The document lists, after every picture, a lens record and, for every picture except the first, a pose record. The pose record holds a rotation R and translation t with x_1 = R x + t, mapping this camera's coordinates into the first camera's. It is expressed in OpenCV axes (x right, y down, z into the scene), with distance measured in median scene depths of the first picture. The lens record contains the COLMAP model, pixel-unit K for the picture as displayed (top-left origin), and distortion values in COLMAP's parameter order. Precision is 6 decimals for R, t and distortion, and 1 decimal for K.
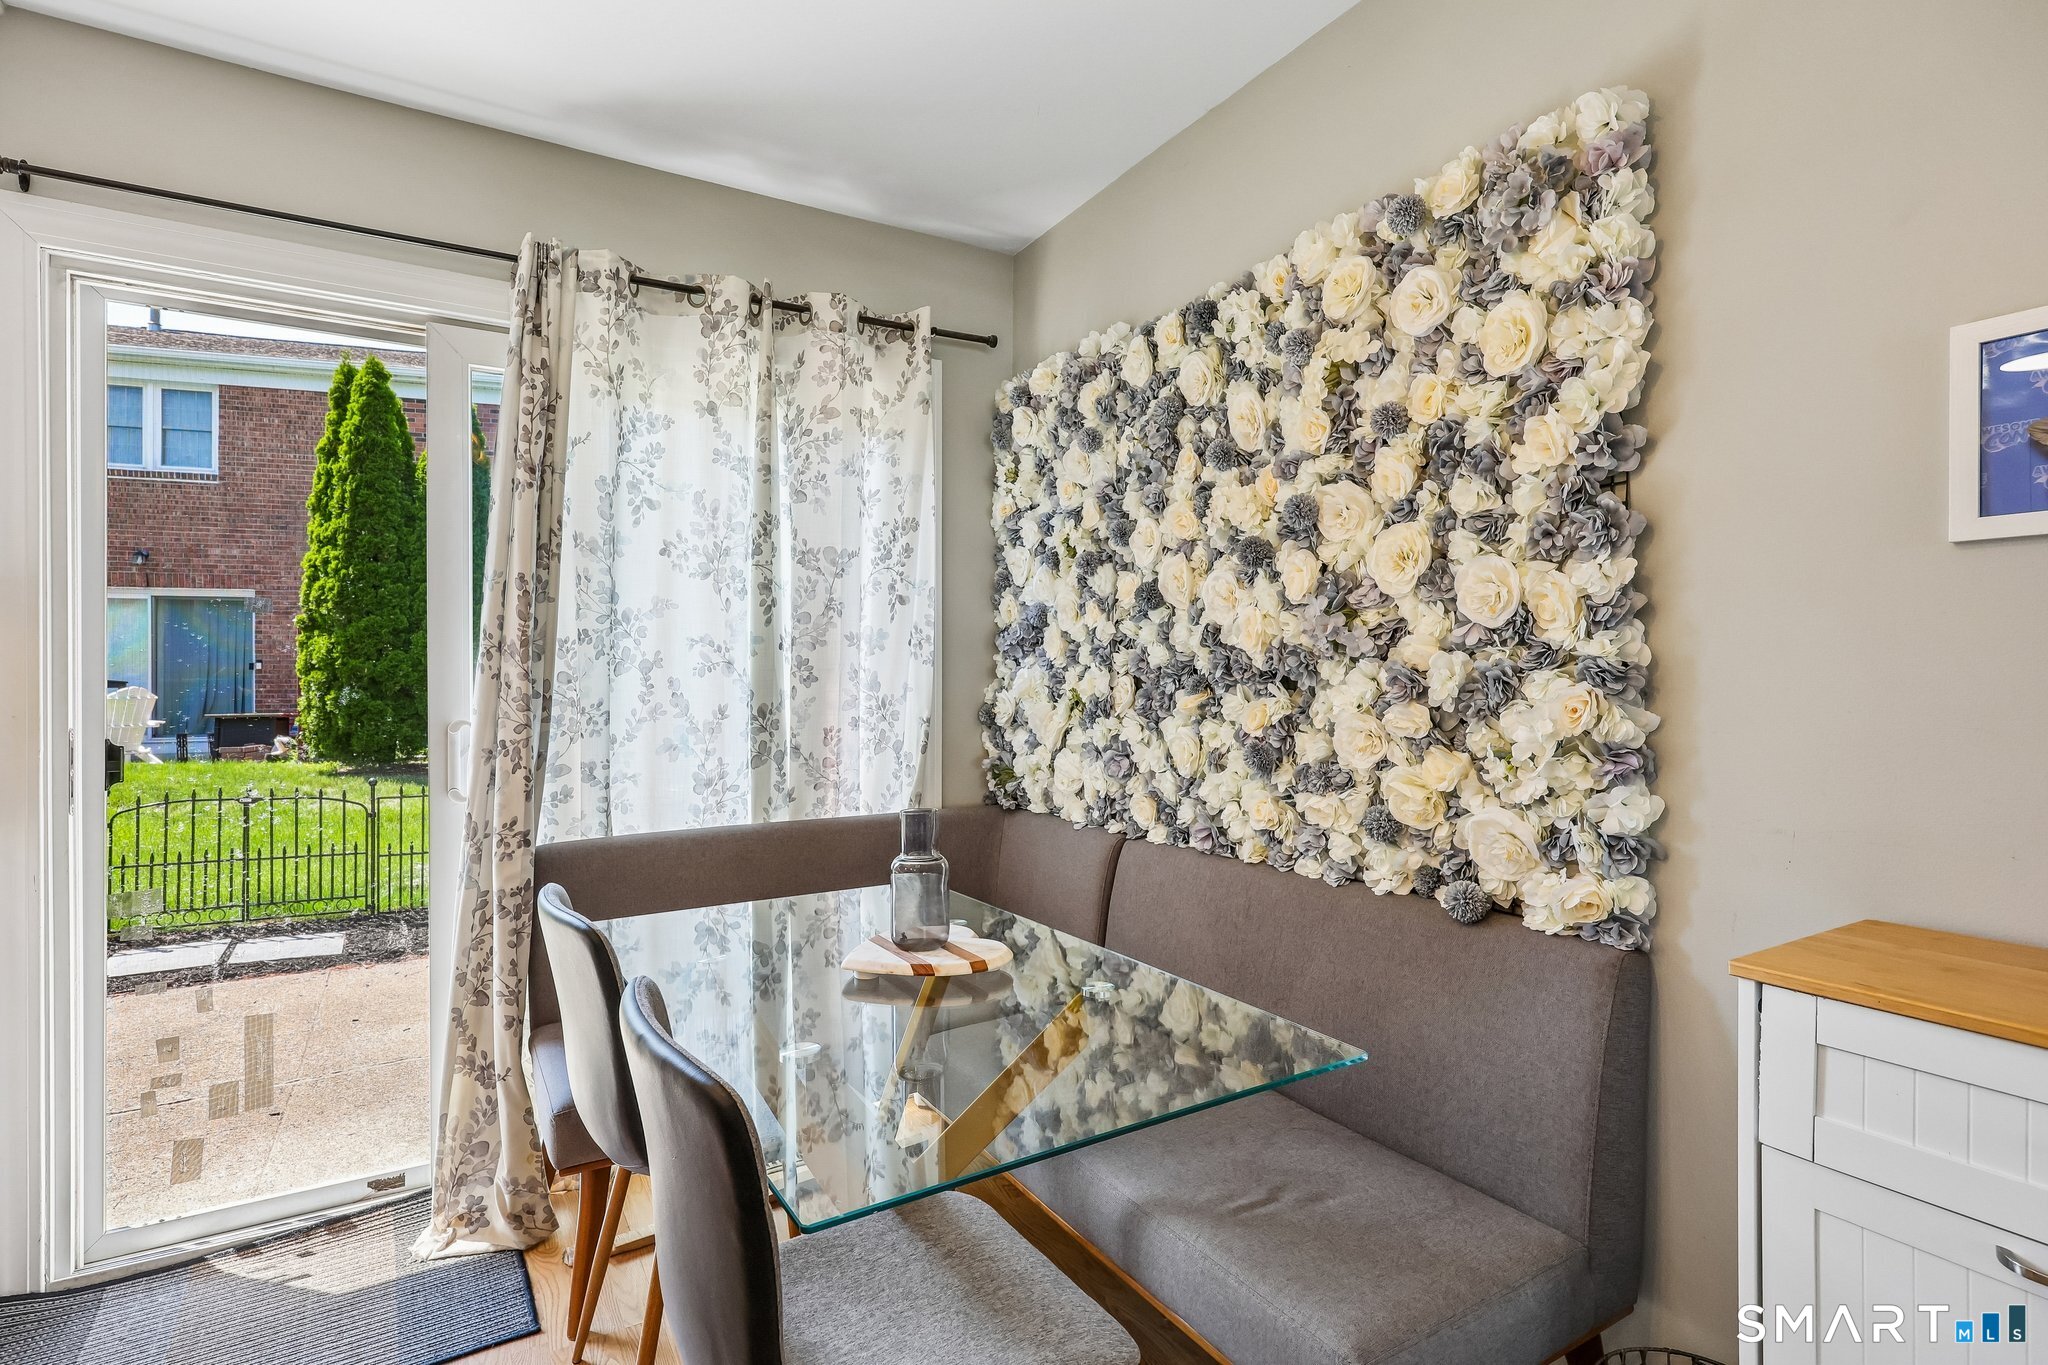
lens RADIAL K [[994.4, 0, 1024.0], [0, 994.4, 682.5], [0, 0, 1]] dist [0.000542, -0.000138]
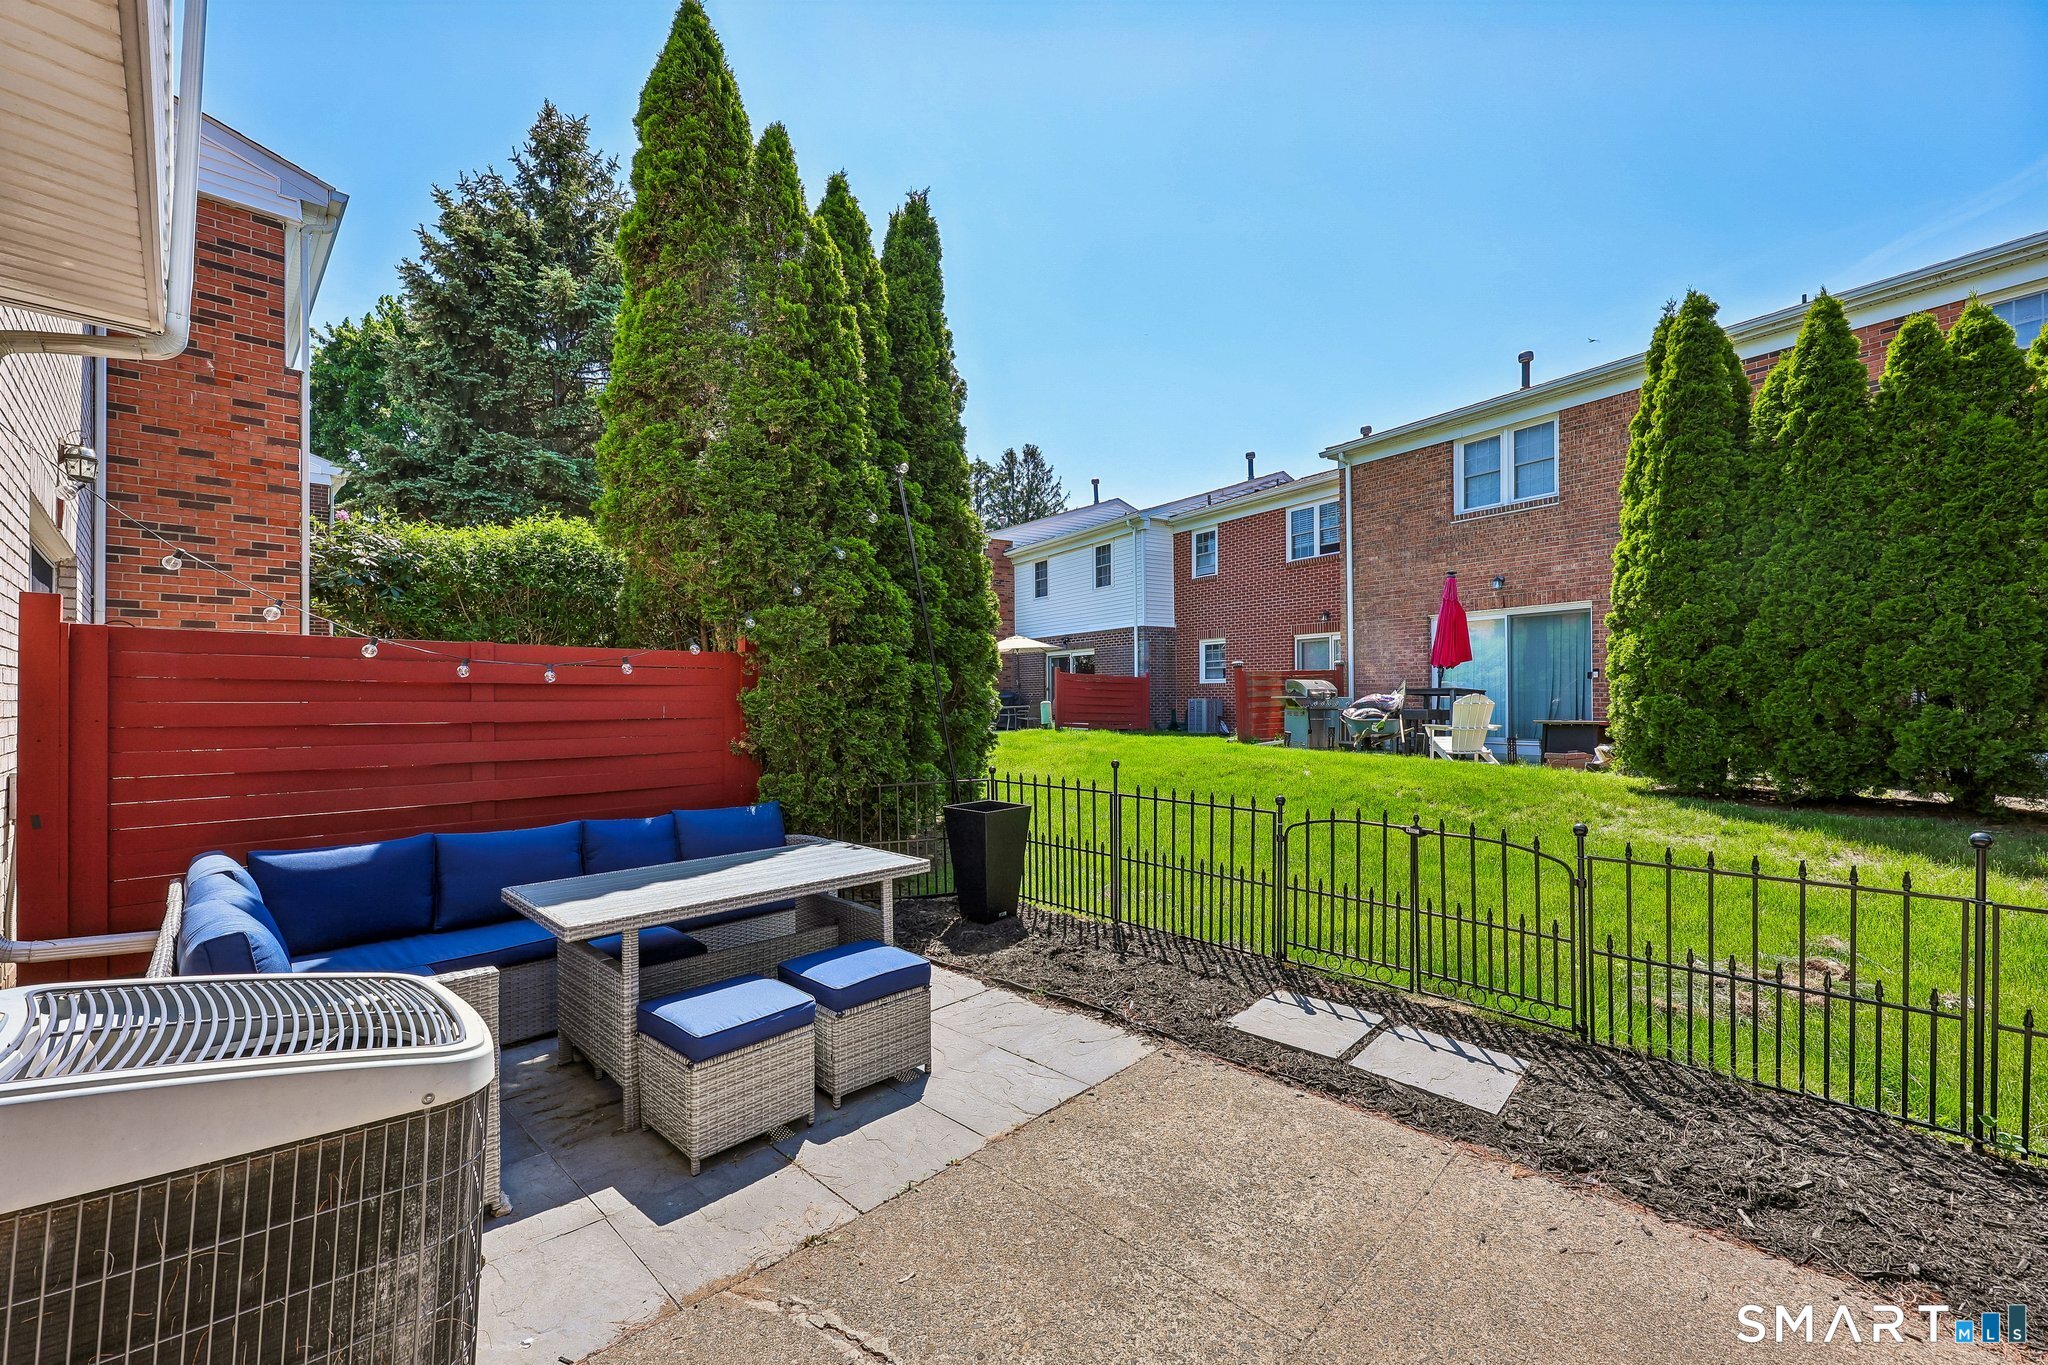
lens RADIAL K [[842.3, 0, 1025.0], [0, 842.3, 698.0], [0, 0, 1]] dist [-0.000432, -0.000122]
pose [[0.269674, 0.002137, -0.962949, -0.521072], [-0.003551, 0.999993, 0.001225, 0.042861], [0.962945, 0.003089, 0.269679, 1.108829]]
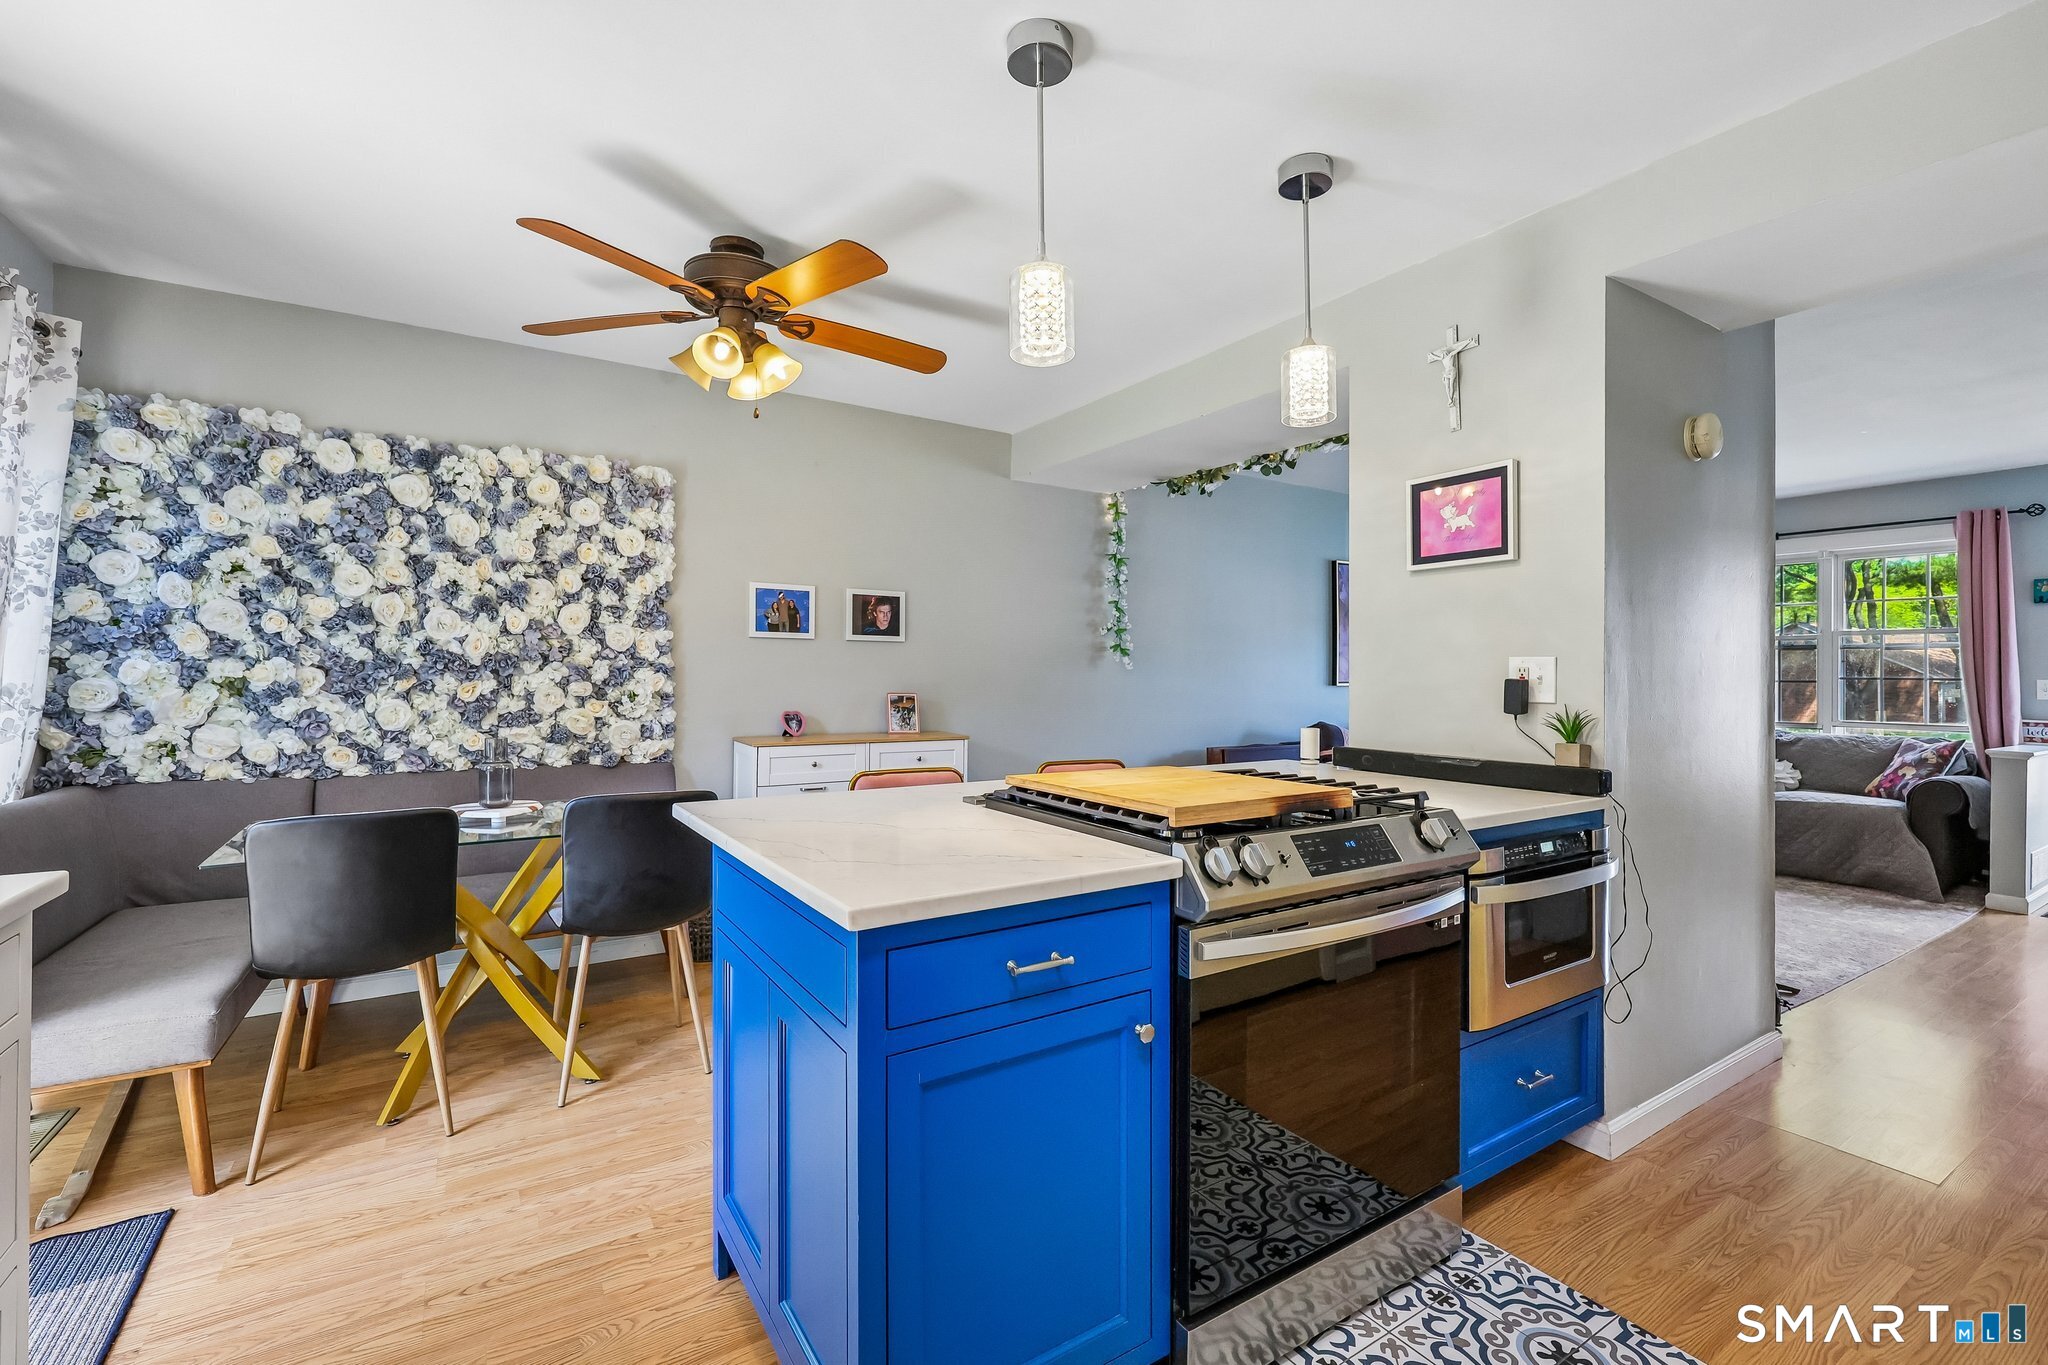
lens RADIAL K [[858.3, 0, 1025.4], [0, 858.3, 671.7], [0, 0, 1]] dist [-0.000238, 0.000017]
pose [[-0.028031, 0.004618, 0.999596, -1.174606], [-0.000219, 0.999989, -0.004626, 0.005313], [-0.999607, -0.000349, -0.028030, 0.006050]]
